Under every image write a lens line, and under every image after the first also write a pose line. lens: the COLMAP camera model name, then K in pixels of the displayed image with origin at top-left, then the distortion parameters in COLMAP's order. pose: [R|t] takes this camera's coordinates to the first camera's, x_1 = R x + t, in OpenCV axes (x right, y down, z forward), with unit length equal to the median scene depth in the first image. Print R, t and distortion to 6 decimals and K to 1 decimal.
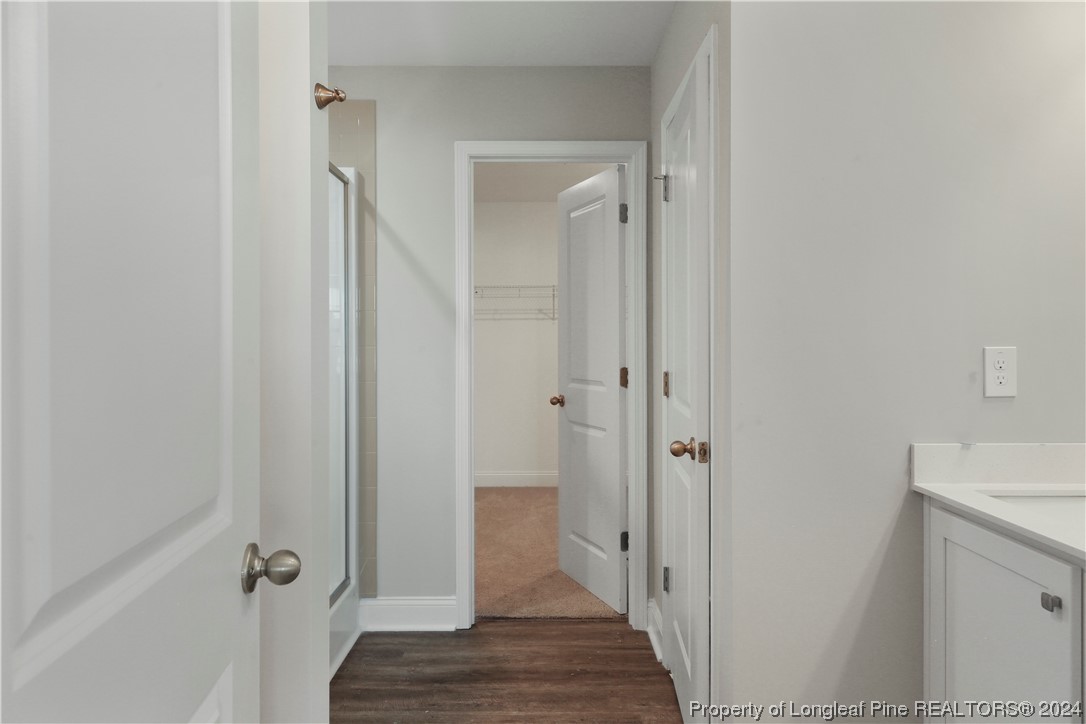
lens RADIAL K [[730.2, 0, 545.5], [0, 730.2, 352.1], [0, 0, 1]] dist [0.016198, -0.002792]
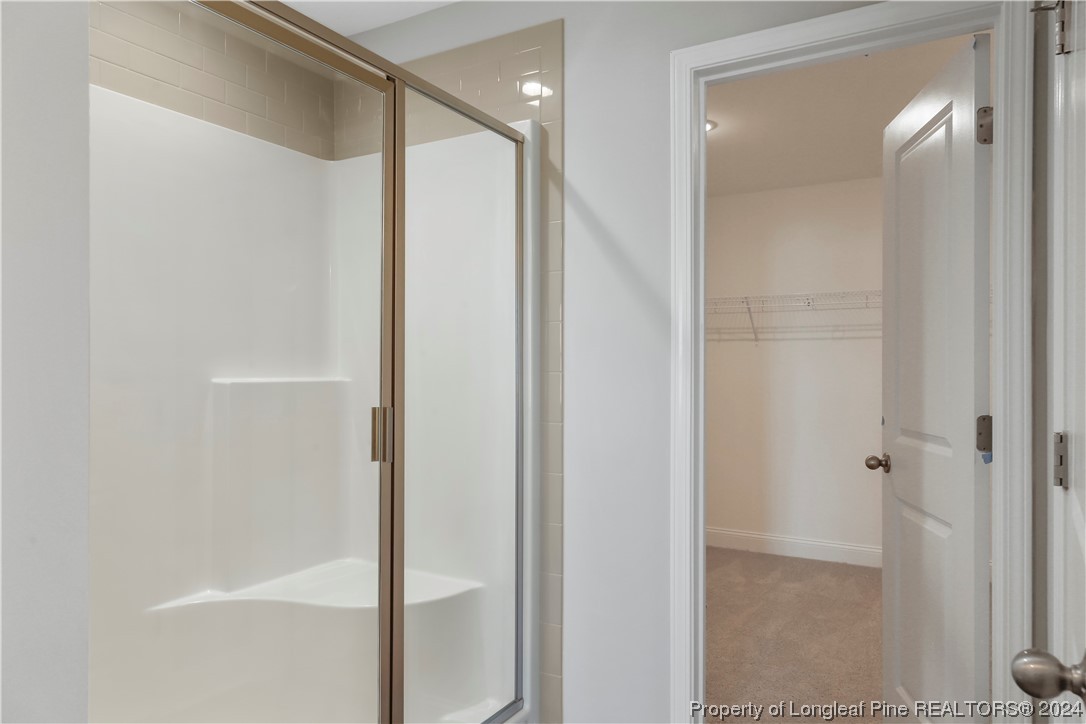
lens RADIAL K [[730.2, 0, 541.2], [0, 730.2, 370.6], [0, 0, 1]] dist [0.016198, -0.002792]
pose [[0.861146, 0.006968, -0.508310, 0.095922], [-0.013034, 0.999880, -0.008376, -0.003059], [0.508191, 0.013839, 0.861133, 0.357447]]
